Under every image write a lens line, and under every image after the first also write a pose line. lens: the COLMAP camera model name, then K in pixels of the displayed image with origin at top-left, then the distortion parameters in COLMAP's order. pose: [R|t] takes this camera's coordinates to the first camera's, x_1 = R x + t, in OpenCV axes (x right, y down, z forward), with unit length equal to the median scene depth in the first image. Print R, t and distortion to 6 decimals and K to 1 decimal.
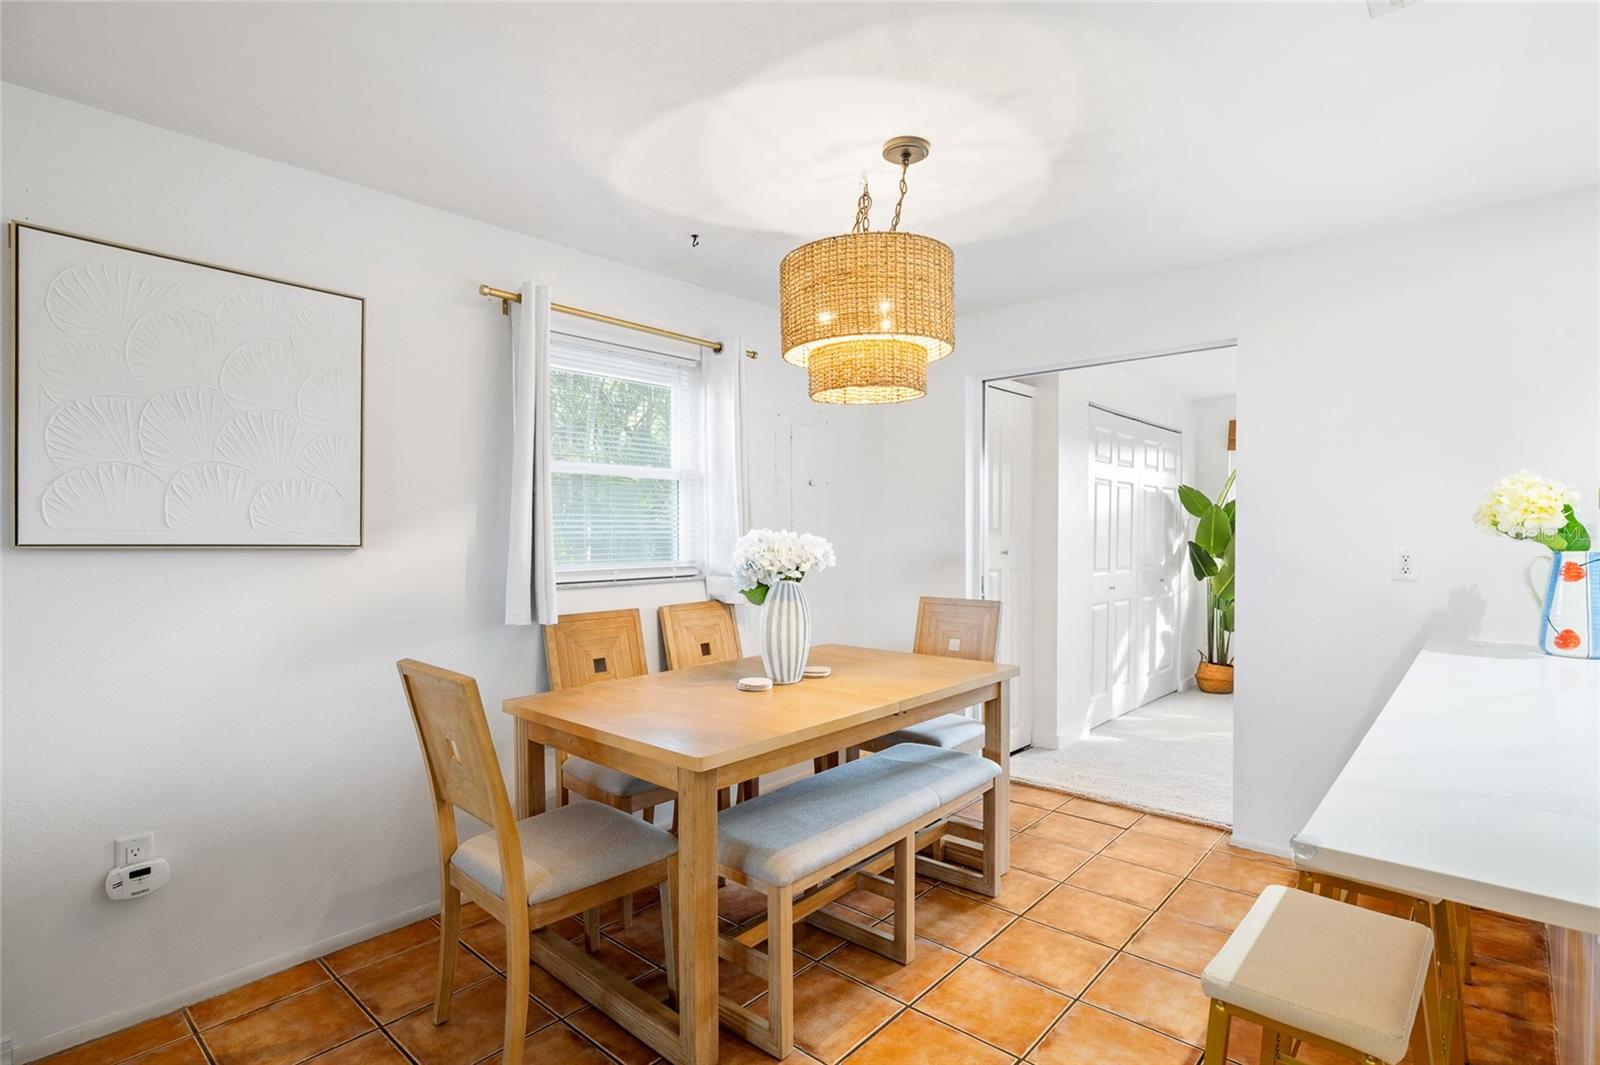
lens RADIAL K [[794.4, 0, 804.6], [0, 794.4, 547.7], [0, 0, 1]] dist [-0.001072, 0.000270]
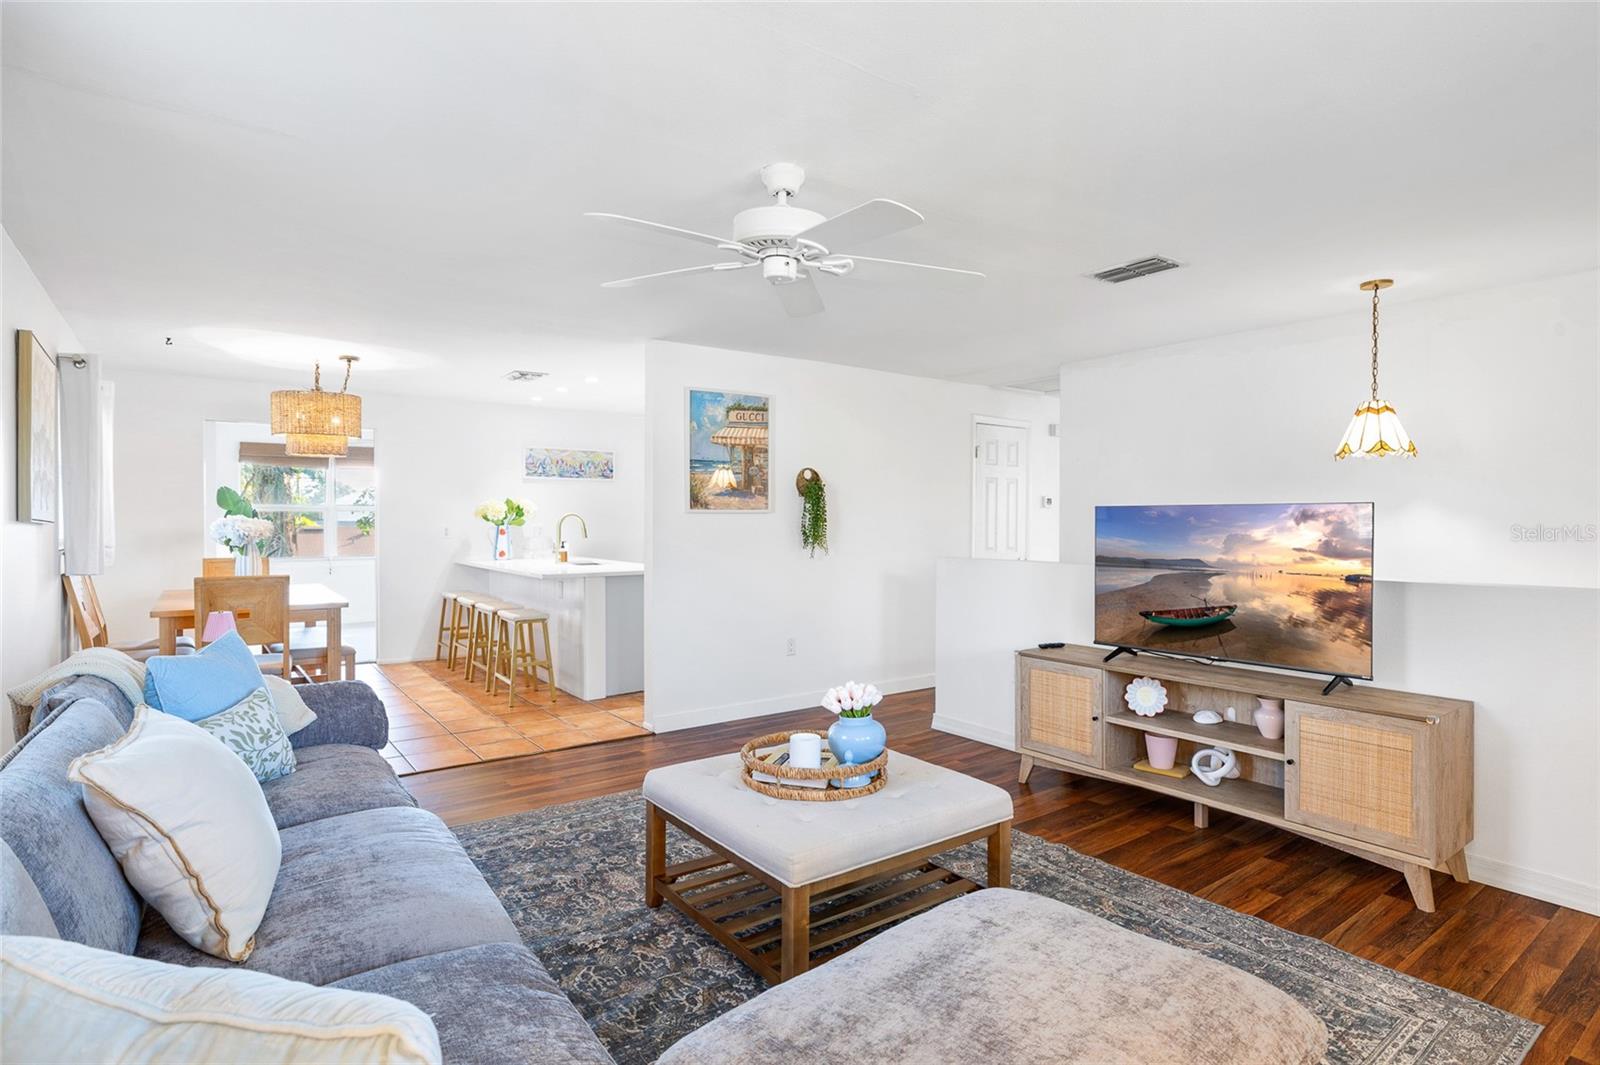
lens RADIAL K [[825.2, 0, 799.6], [0, 825.2, 528.4], [0, 0, 1]] dist [0.000565, 0.000032]
pose [[0.213836, -0.003688, 0.976863, -1.676128], [0.020919, 0.999781, -0.000805, 0.037585], [-0.976646, 0.020608, 0.213866, -0.711024]]
